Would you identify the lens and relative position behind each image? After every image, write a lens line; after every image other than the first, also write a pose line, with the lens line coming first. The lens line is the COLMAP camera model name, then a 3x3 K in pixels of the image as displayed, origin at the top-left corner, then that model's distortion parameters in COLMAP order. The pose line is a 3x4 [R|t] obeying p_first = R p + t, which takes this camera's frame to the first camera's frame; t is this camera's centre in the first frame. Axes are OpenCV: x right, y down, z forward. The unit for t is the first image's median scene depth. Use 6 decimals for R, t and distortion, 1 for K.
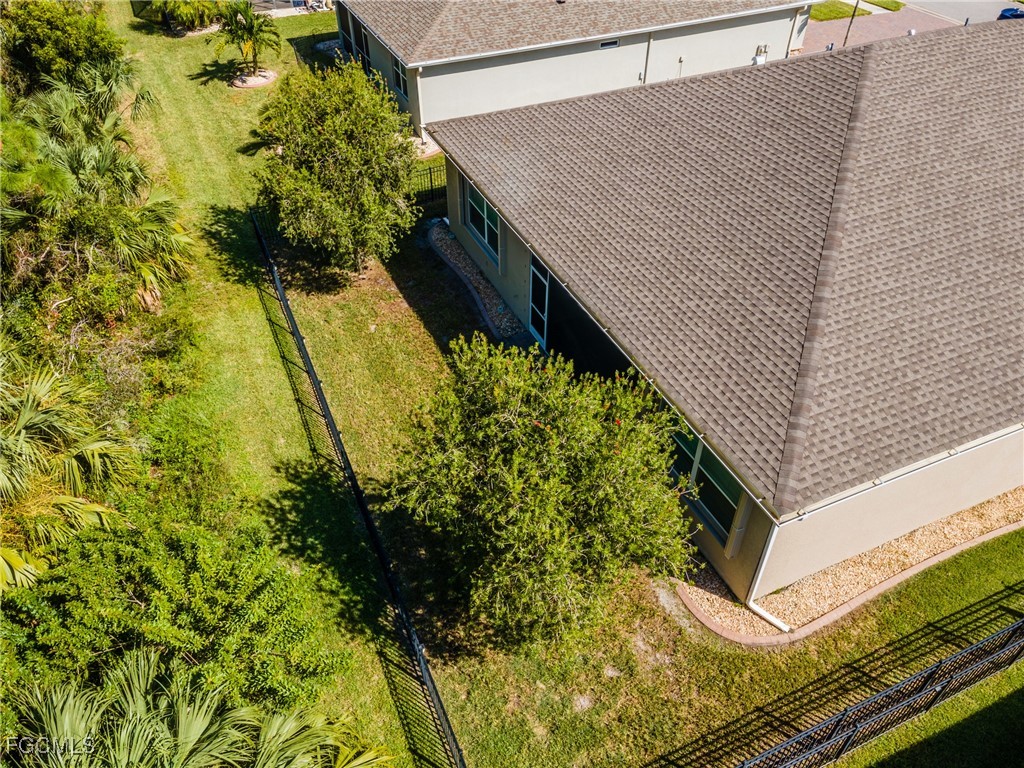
lens RADIAL K [[745.6, 0, 512.0], [0, 745.6, 384.0], [0, 0, 1]] dist [0.056812, 0.001710]
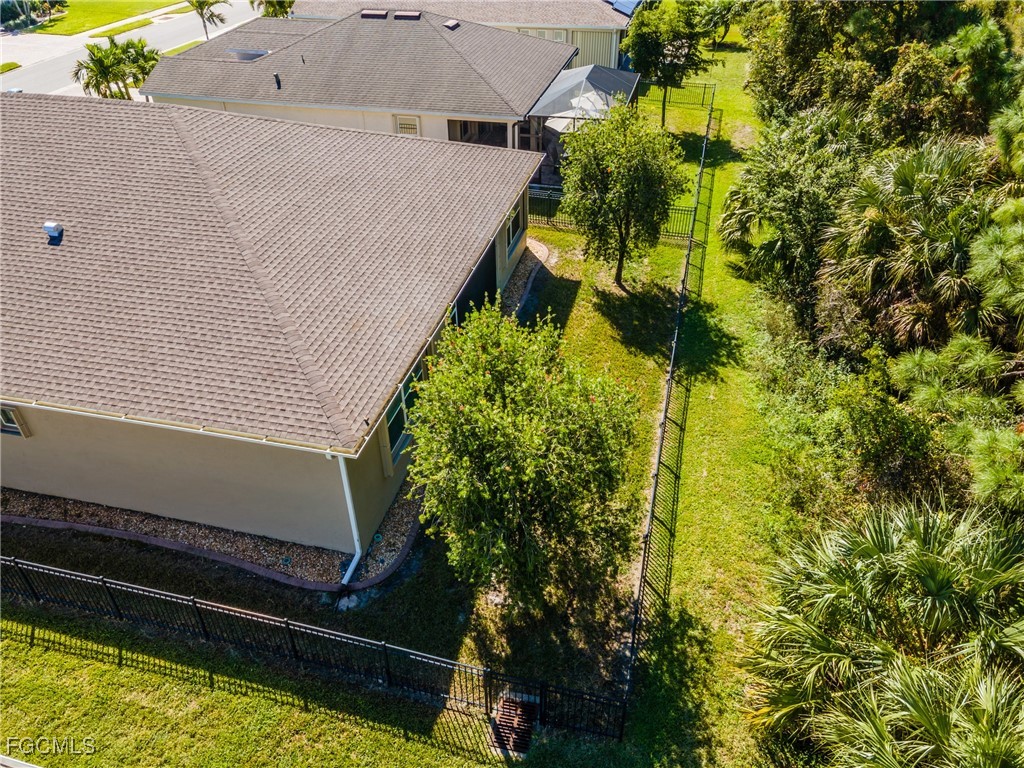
lens RADIAL K [[745.6, 0, 512.0], [0, 745.6, 384.0], [0, 0, 1]] dist [0.056812, 0.001710]
pose [[-0.783833, -0.349777, 0.513090, -0.655718], [0.425656, 0.298967, 0.854070, -1.062296], [-0.452131, 0.887848, -0.085455, 1.224588]]
